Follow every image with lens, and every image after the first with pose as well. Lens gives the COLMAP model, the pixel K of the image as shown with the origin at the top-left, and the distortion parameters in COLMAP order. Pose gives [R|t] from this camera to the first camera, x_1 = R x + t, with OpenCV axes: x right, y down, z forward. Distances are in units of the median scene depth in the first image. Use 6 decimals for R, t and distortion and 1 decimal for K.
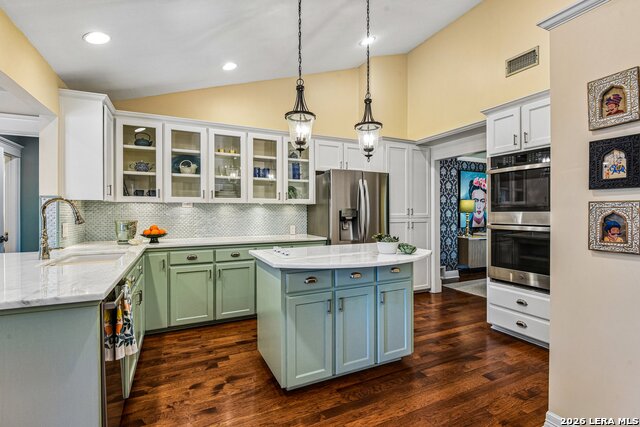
lens RADIAL K [[309.3, 0, 319.0], [0, 309.3, 212.8], [0, 0, 1]] dist [-0.004125, -0.003955]
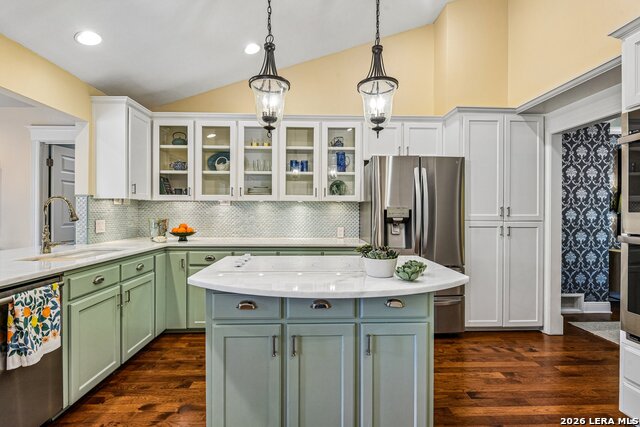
lens RADIAL K [[309.3, 0, 319.7], [0, 309.3, 212.8], [0, 0, 1]] dist [-0.004125, -0.003955]
pose [[0.909520, 0.007851, -0.415586, 0.273812], [-0.007067, 0.999969, 0.003425, -0.000571], [0.415600, -0.000178, 0.909547, 0.268987]]
